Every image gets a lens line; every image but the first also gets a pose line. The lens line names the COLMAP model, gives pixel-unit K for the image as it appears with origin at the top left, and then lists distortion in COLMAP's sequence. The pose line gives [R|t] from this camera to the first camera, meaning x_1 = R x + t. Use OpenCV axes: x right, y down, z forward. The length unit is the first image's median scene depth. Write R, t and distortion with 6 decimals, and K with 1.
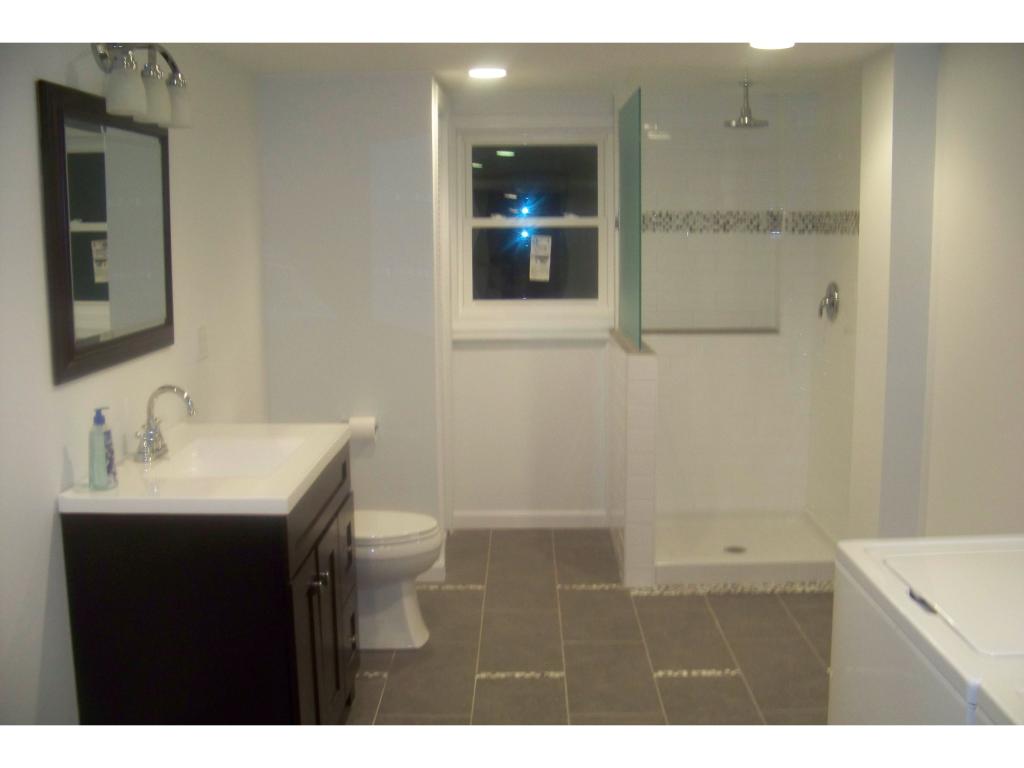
lens RADIAL K [[1116.1, 0, 512.0], [0, 1116.1, 384.0], [0, 0, 1]] dist [-0.251811, 0.315979]
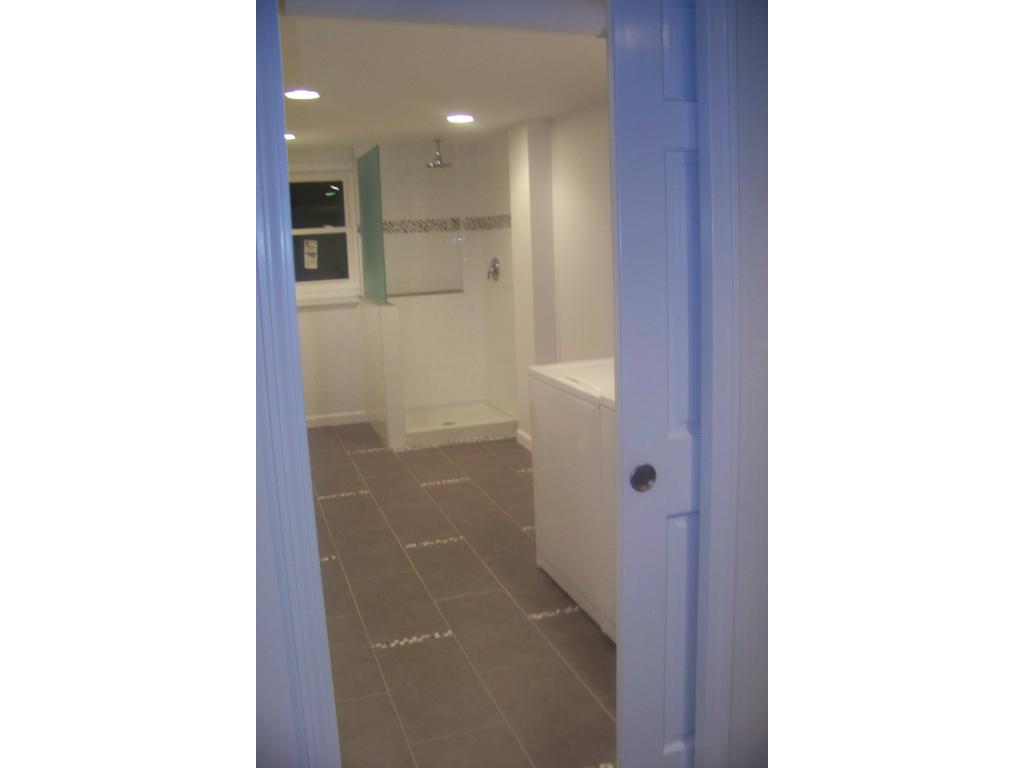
lens RADIAL K [[816.1, 0, 512.1], [0, 816.1, 369.0], [0, 0, 1]] dist [-0.133994, 0.001227]
pose [[0.943792, -0.086037, 0.319145, -0.093062], [0.080029, 0.996281, 0.031916, 0.038106], [-0.320704, -0.004582, 0.947168, -0.190376]]
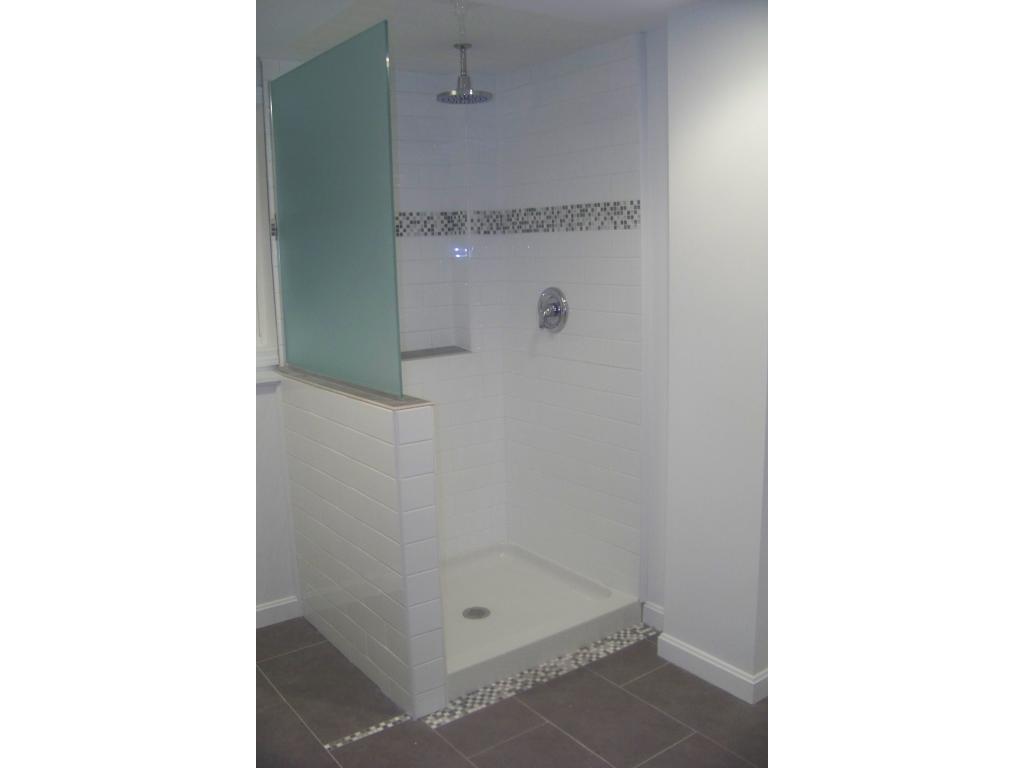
lens RADIAL K [[816.1, 0, 512.1], [0, 816.1, 369.0], [0, 0, 1]] dist [-0.133994, 0.001227]
pose [[0.804502, -0.110762, 0.583531, -0.117684], [0.108580, 0.993328, 0.038850, -0.056034], [-0.583941, 0.032104, 0.811161, 0.481702]]
